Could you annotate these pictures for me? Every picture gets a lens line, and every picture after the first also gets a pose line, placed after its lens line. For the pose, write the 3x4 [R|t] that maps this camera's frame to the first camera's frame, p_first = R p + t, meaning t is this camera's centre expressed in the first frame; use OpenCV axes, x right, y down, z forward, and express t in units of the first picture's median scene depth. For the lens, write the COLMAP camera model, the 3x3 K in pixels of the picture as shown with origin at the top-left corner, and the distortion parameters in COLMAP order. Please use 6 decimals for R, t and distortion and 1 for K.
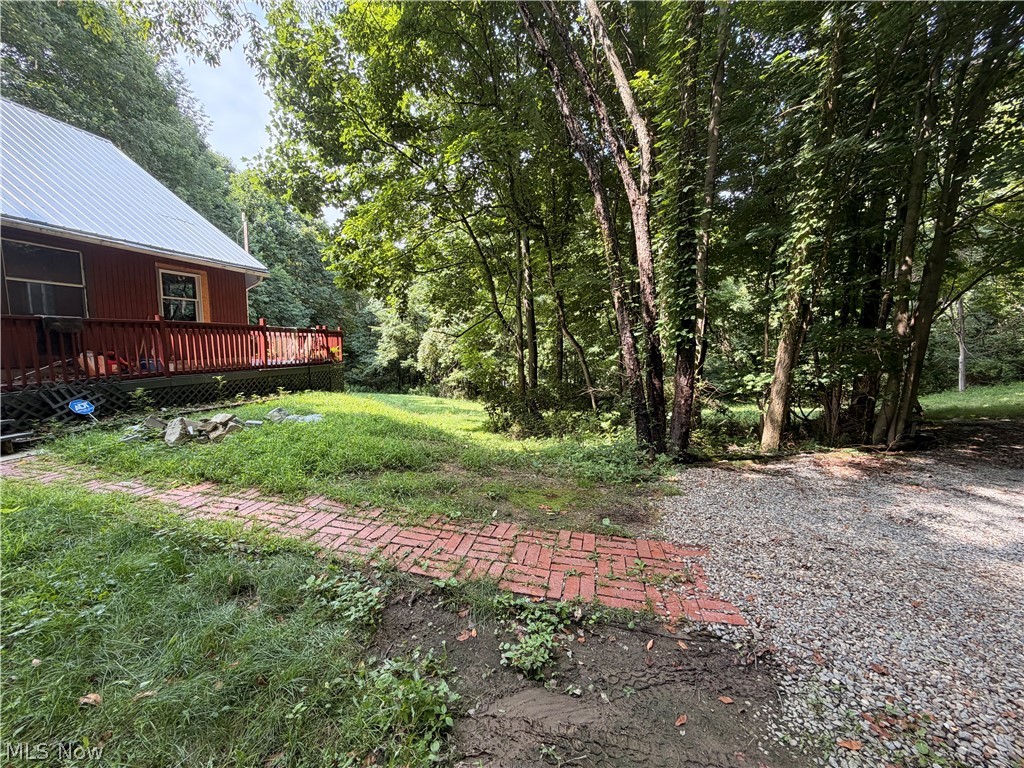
lens RADIAL K [[405.7, 0, 512.0], [0, 405.7, 384.0], [0, 0, 1]] dist [0.000259, 0.000128]
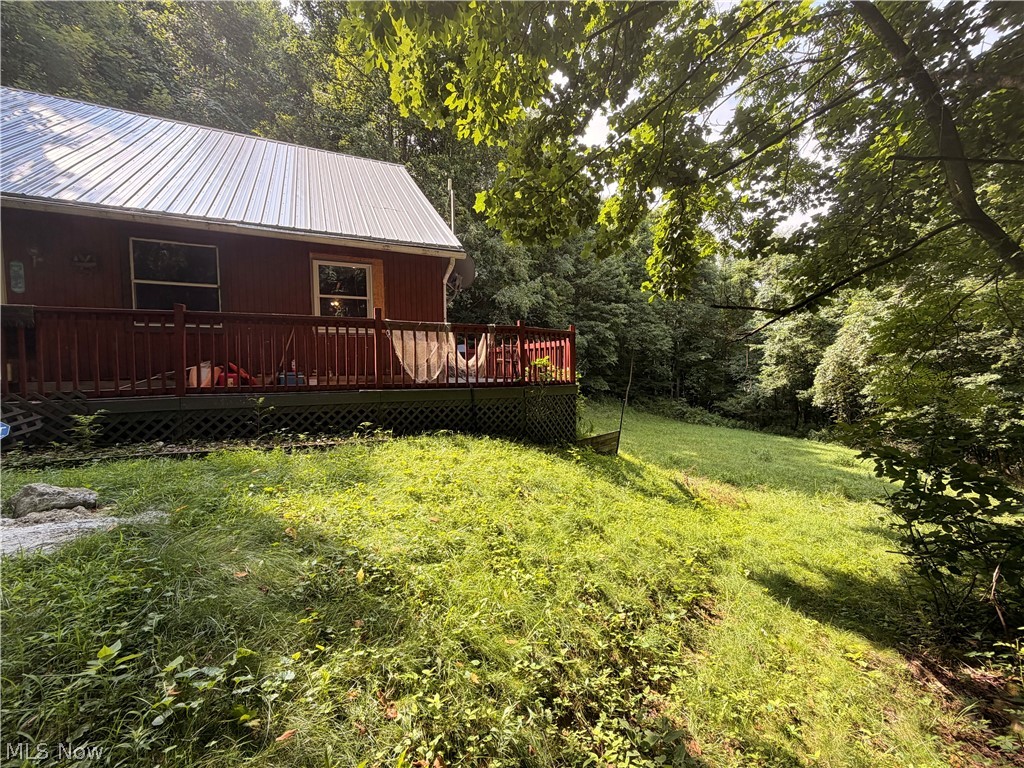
lens RADIAL K [[405.7, 0, 512.0], [0, 405.7, 384.0], [0, 0, 1]] dist [0.000259, 0.000128]
pose [[0.597103, 0.013907, -0.802044, 0.003661], [-0.069447, 0.996992, -0.034415, -0.035865], [0.799152, 0.076249, 0.596273, 0.742338]]
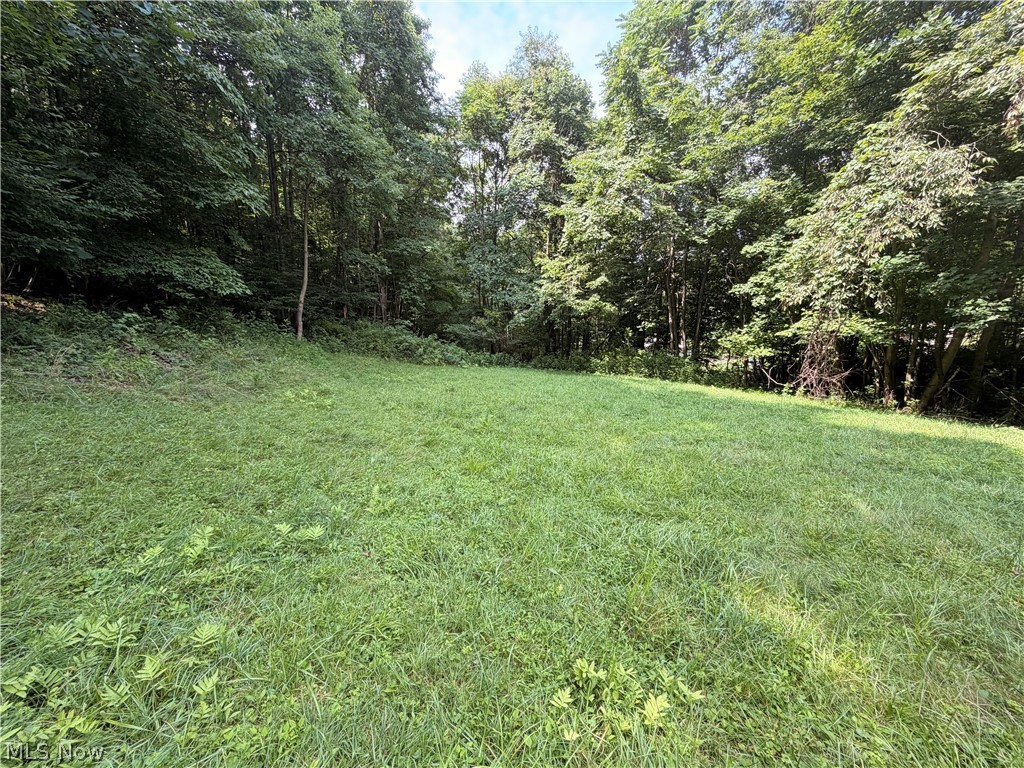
lens RADIAL K [[405.7, 0, 512.0], [0, 405.7, 384.0], [0, 0, 1]] dist [0.000259, 0.000128]
pose [[0.991836, 0.014647, -0.126674, -1.272539], [-0.001817, 0.994904, 0.100814, -0.030670], [0.127505, -0.099761, 0.986808, 2.272957]]
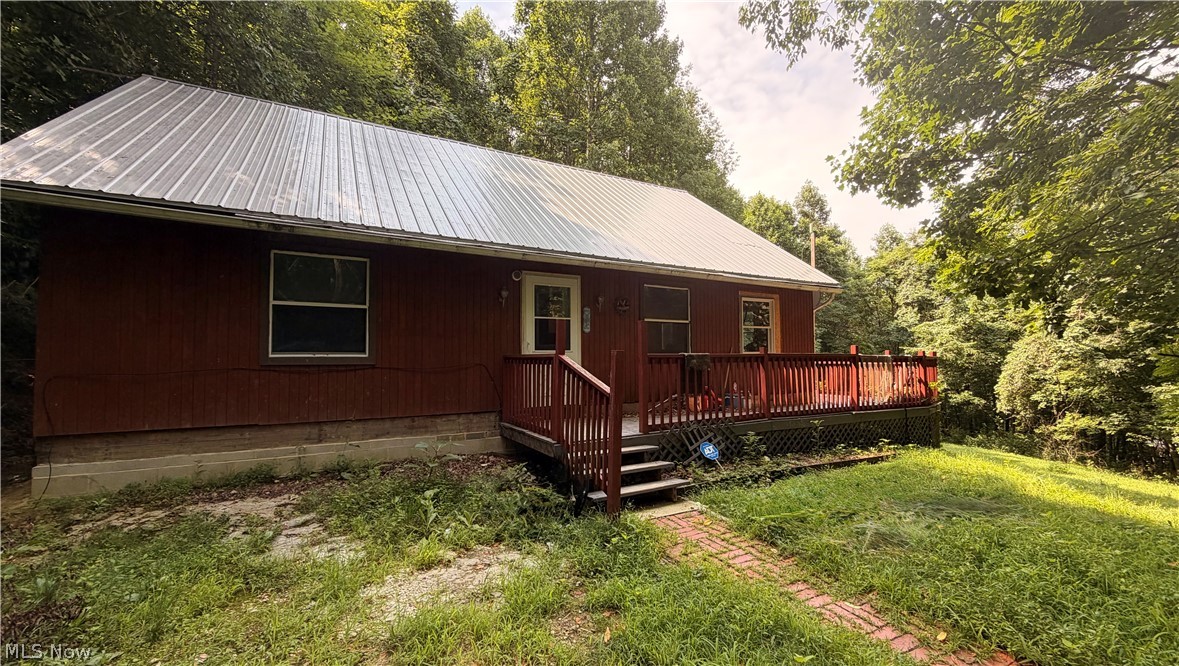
lens RADIAL K [[470.4, 0, 589.5], [0, 470.4, 333.0], [0, 0, 1]] dist [-0.000462, -0.000060]
pose [[0.645028, -0.062295, -0.761615, -0.238874], [-0.070084, 0.987648, -0.140138, -0.022260], [0.760938, 0.143770, 0.632695, 0.050109]]
